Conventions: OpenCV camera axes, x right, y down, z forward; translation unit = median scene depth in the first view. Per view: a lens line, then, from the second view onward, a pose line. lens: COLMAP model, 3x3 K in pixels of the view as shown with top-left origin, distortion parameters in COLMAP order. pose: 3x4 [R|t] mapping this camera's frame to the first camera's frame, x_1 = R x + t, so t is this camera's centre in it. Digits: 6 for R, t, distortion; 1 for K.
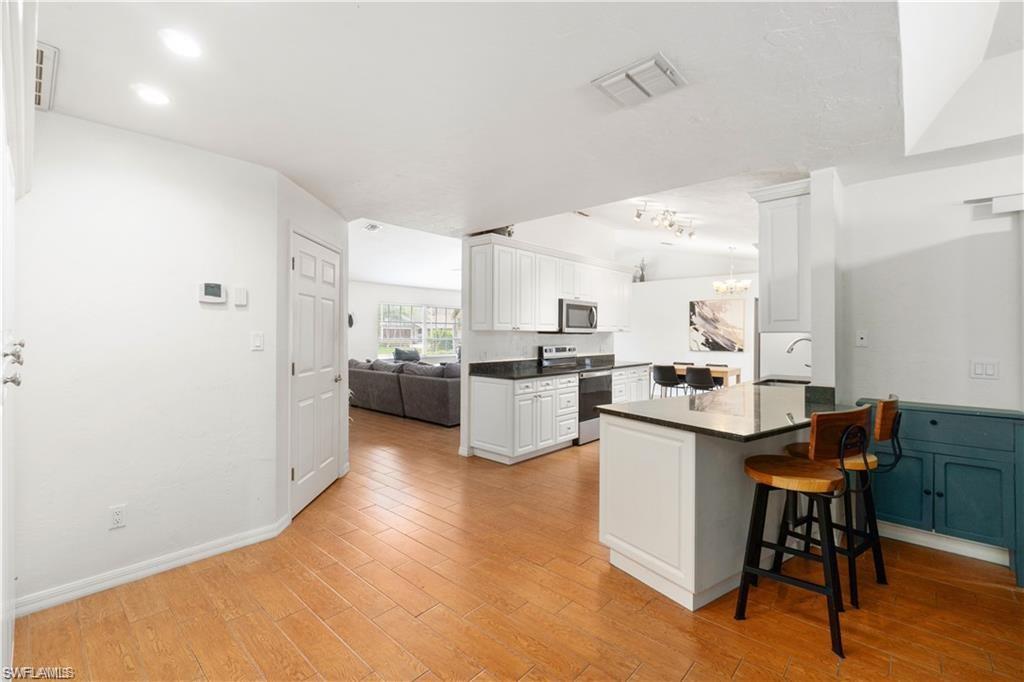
lens RADIAL K [[440.3, 0, 512.6], [0, 440.3, 333.9], [0, 0, 1]] dist [-0.005060, -0.000927]
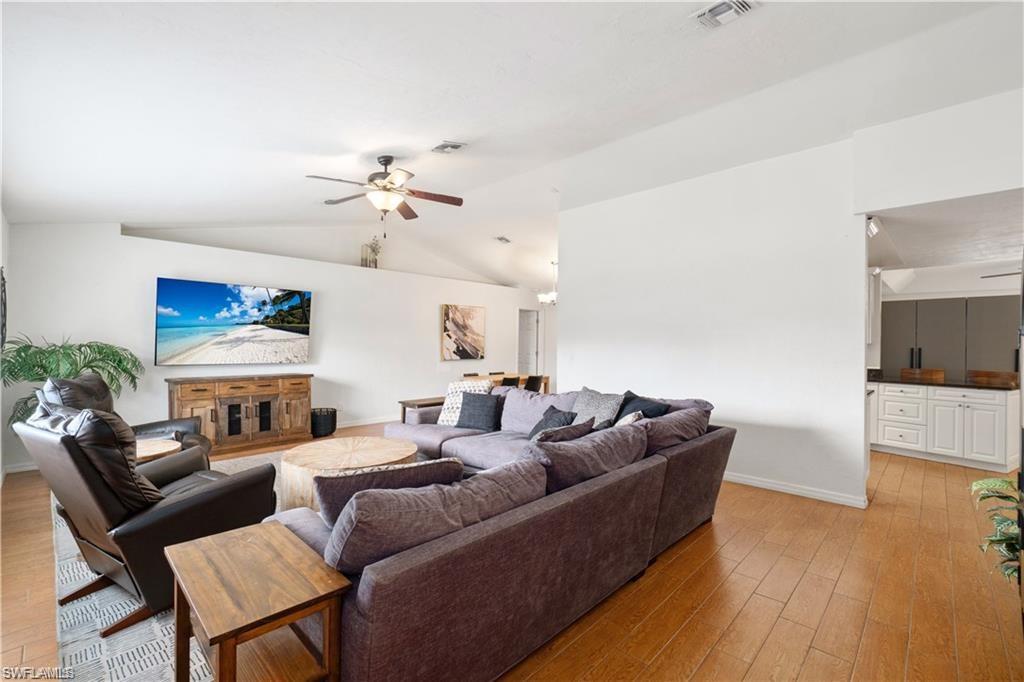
lens RADIAL K [[440.3, 0, 512.6], [0, 440.3, 342.9], [0, 0, 1]] dist [-0.005060, -0.000927]
pose [[0.027558, -0.003874, 0.999613, -0.485582], [-0.006252, 0.999972, 0.004047, -0.001070], [-0.999601, -0.006361, 0.027533, 0.859004]]
